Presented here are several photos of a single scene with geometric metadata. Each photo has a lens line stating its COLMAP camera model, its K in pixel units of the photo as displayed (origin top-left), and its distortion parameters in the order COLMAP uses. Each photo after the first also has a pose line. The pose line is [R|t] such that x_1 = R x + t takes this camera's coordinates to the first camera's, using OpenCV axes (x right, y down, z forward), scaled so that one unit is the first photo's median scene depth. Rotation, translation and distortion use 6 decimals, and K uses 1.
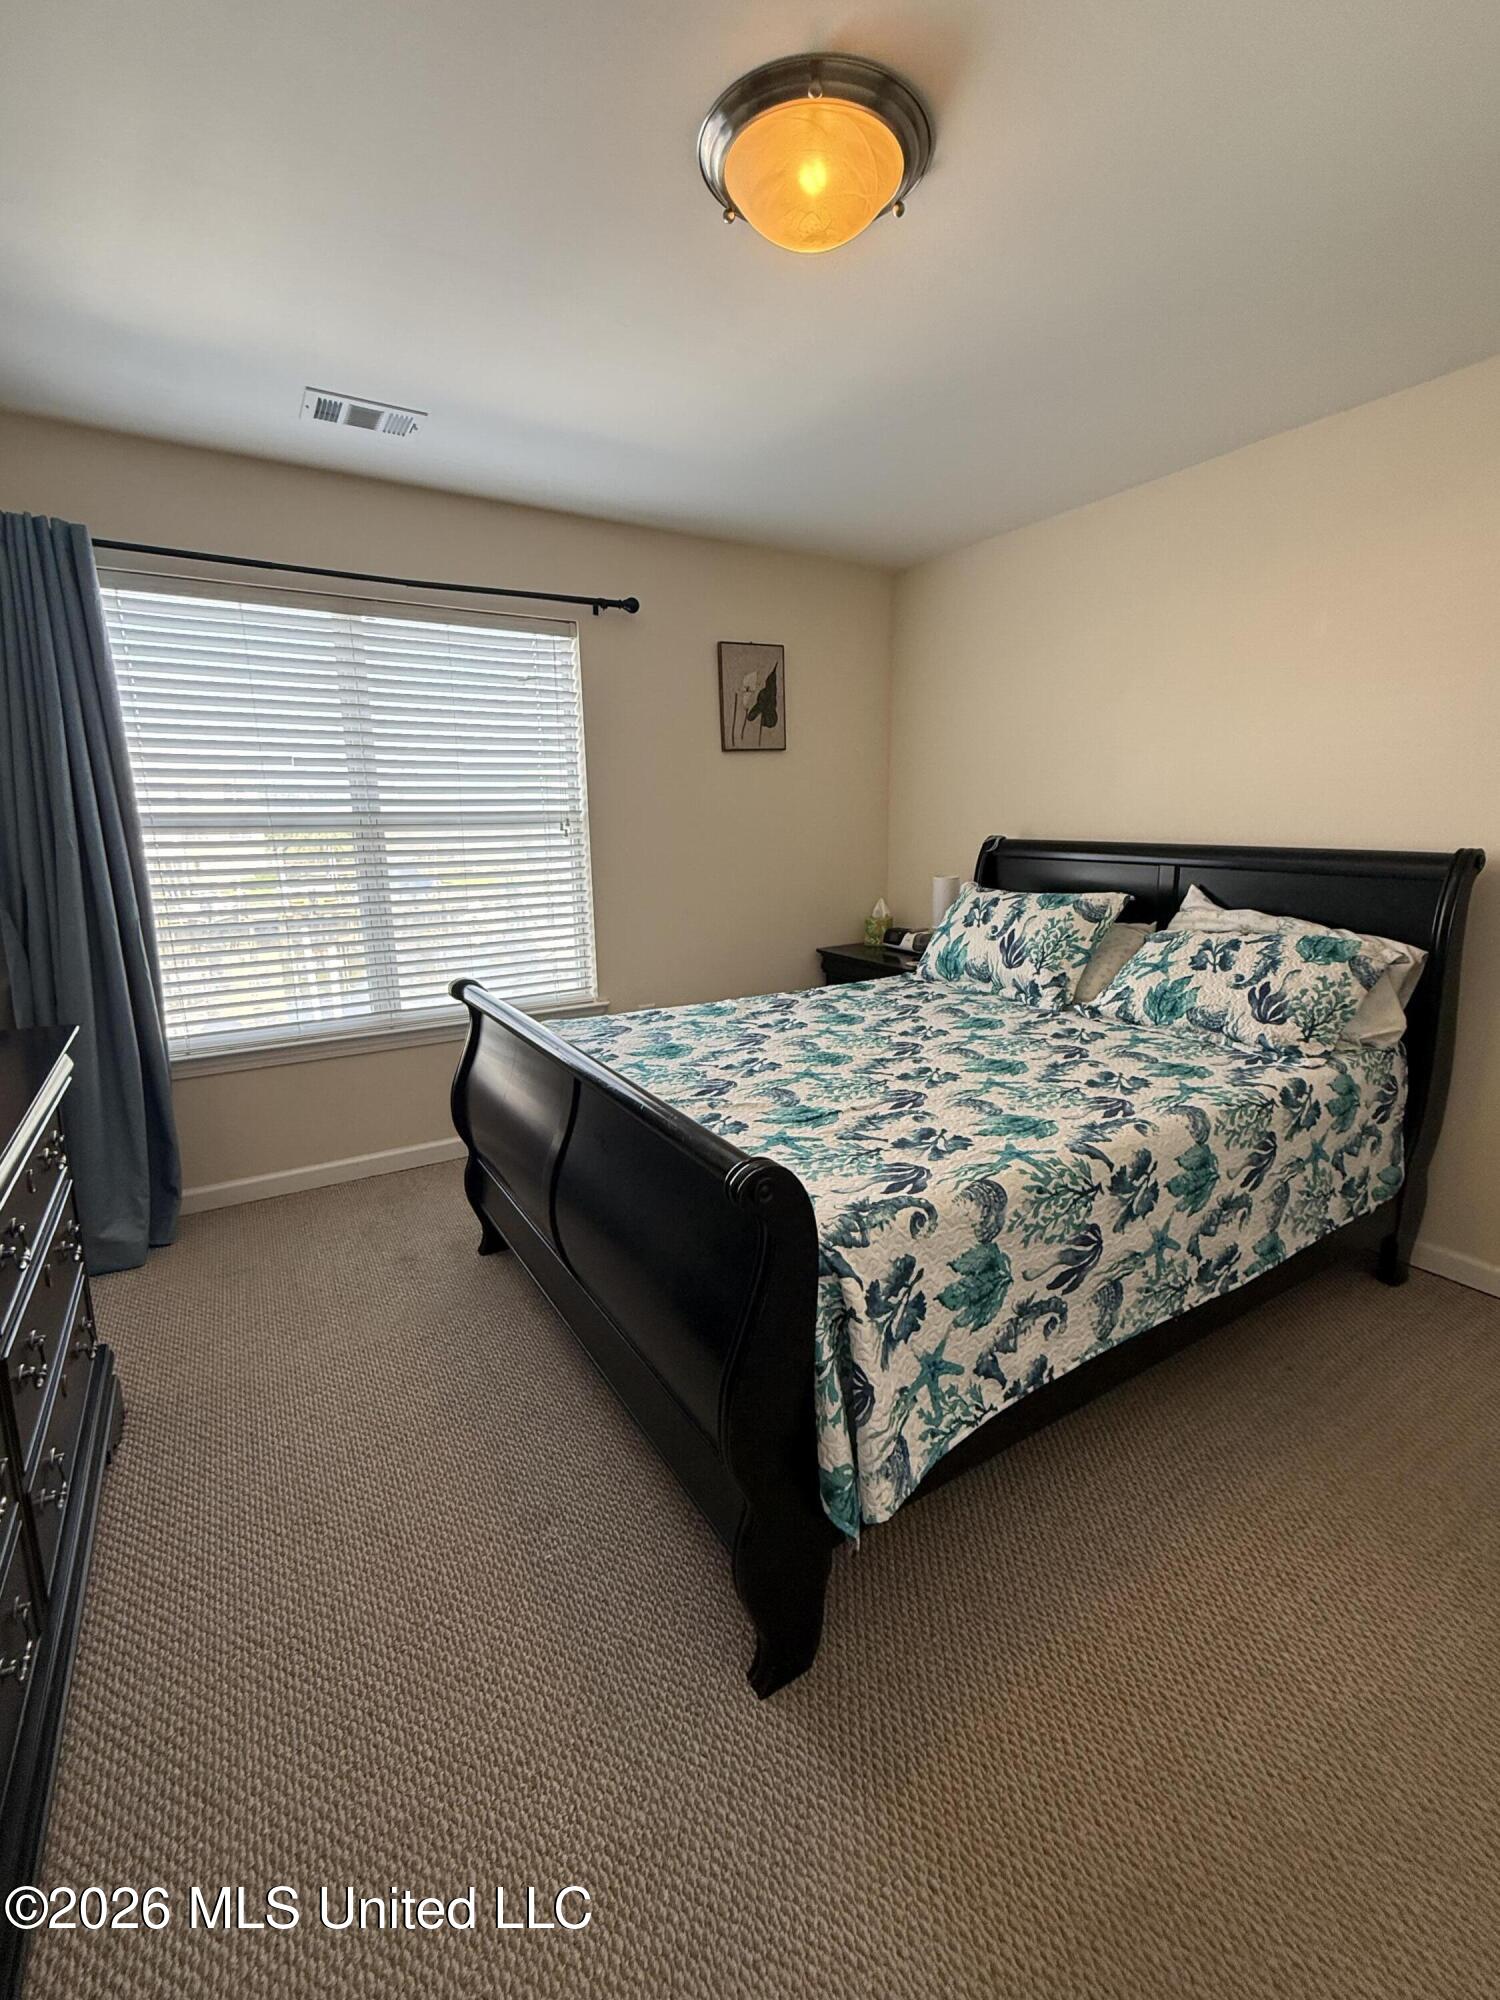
lens RADIAL K [[852.1, 0, 751.7], [0, 852.1, 997.9], [0, 0, 1]] dist [0.000922, 0.000526]
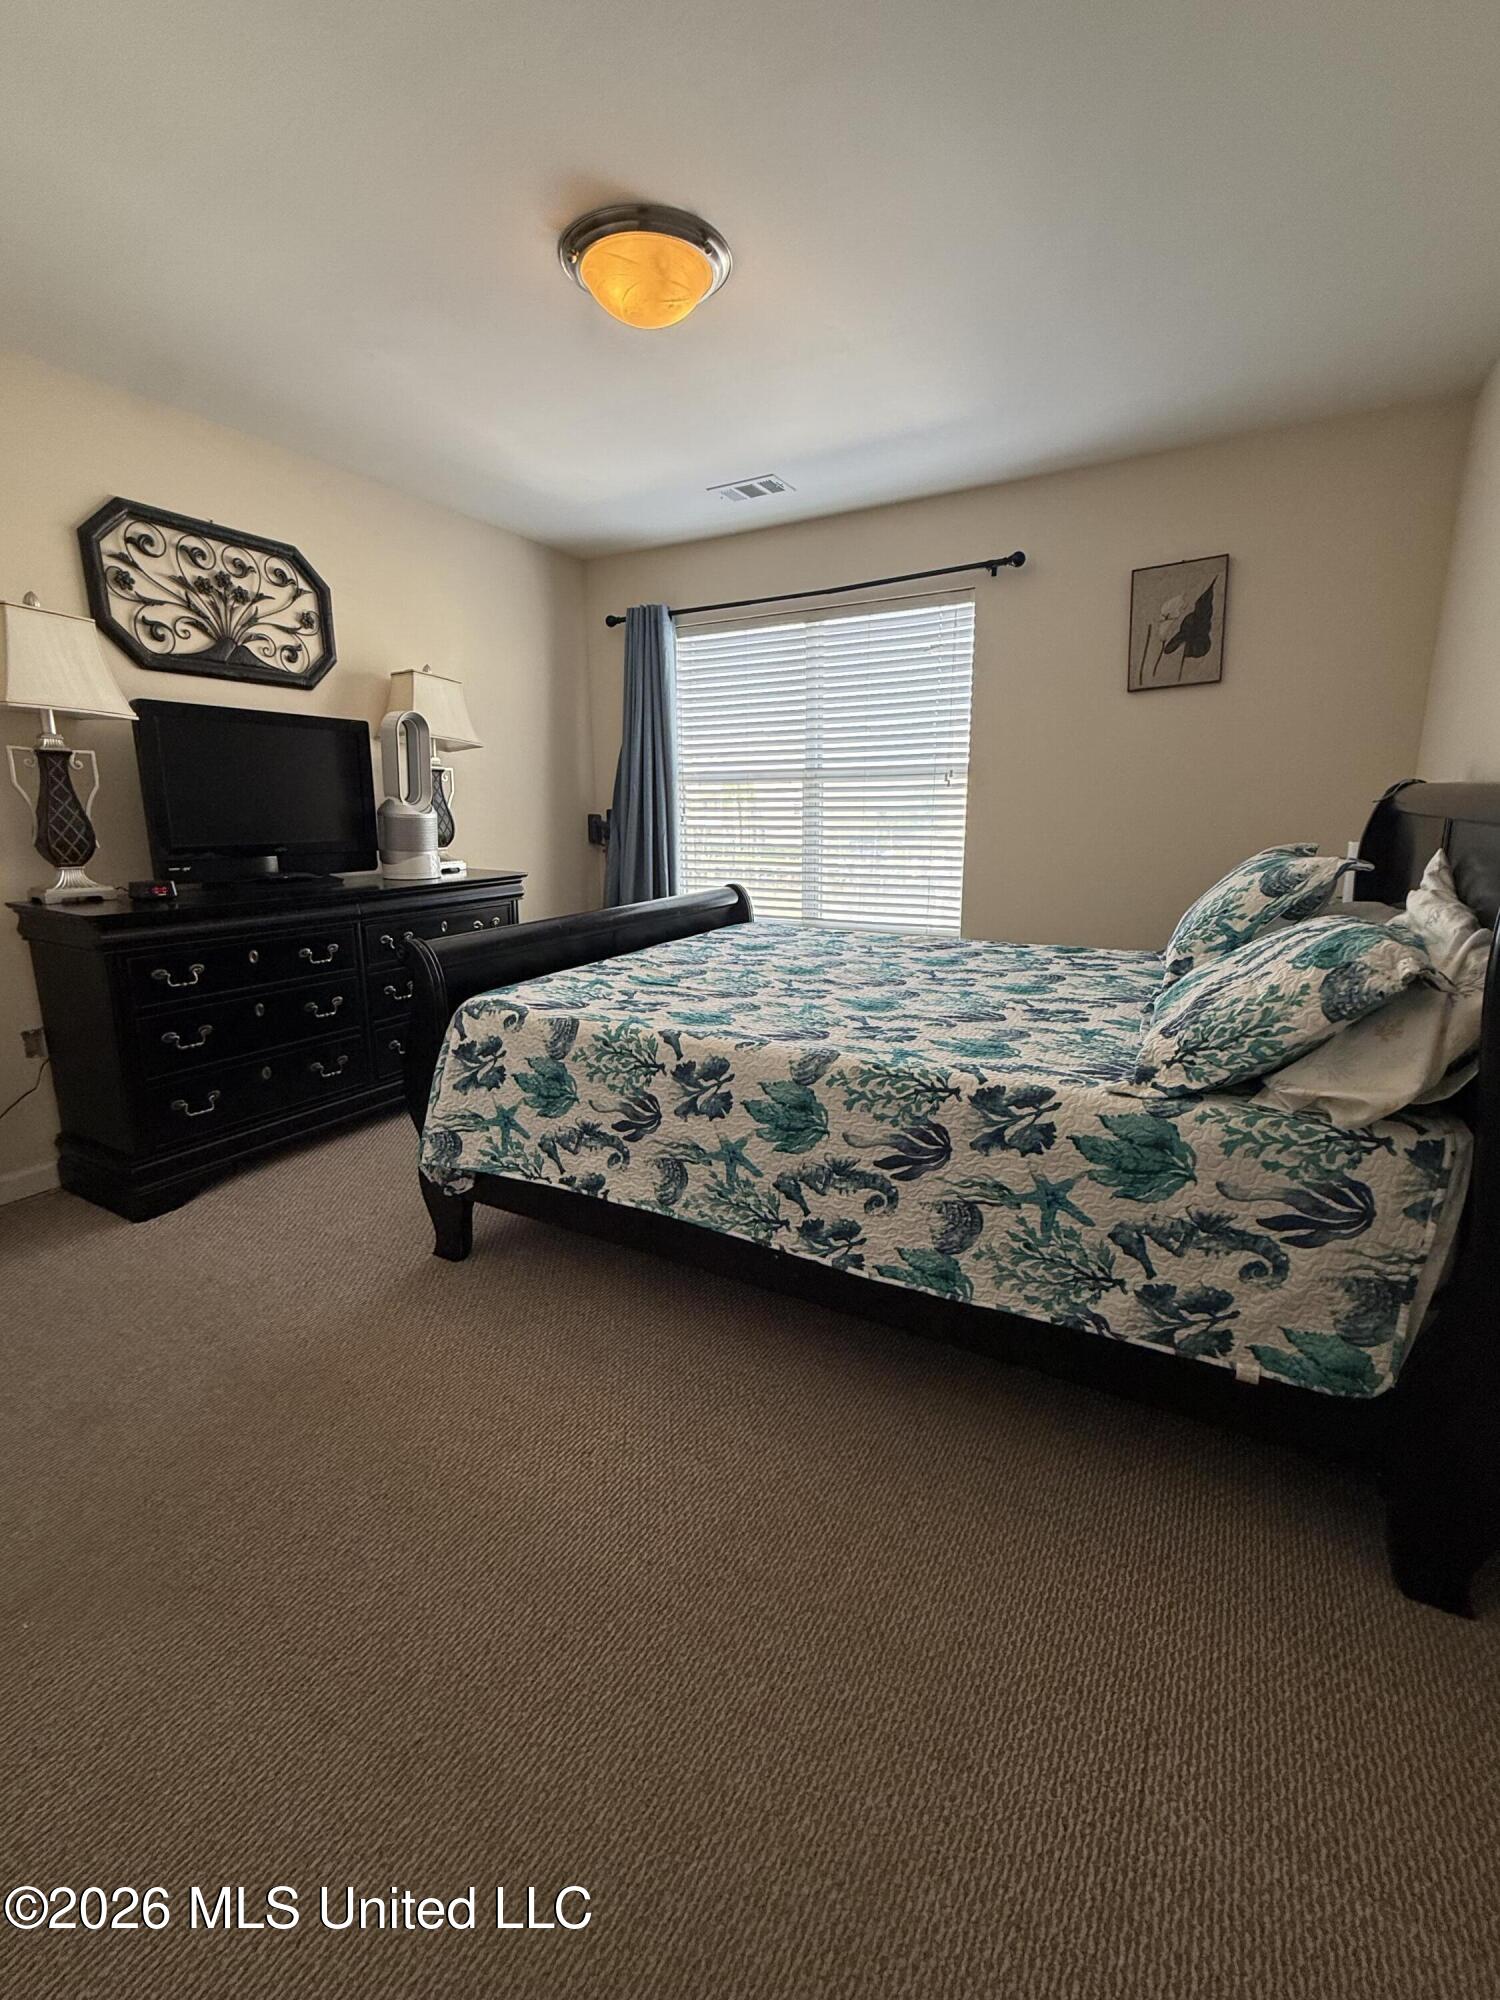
lens RADIAL K [[852.1, 0, 751.7], [0, 852.1, 997.9], [0, 0, 1]] dist [0.000922, 0.000526]
pose [[0.479189, 0.201583, -0.854250, 1.029259], [-0.177432, 0.975423, 0.130646, -0.029547], [0.859590, 0.088967, 0.503179, 0.371584]]
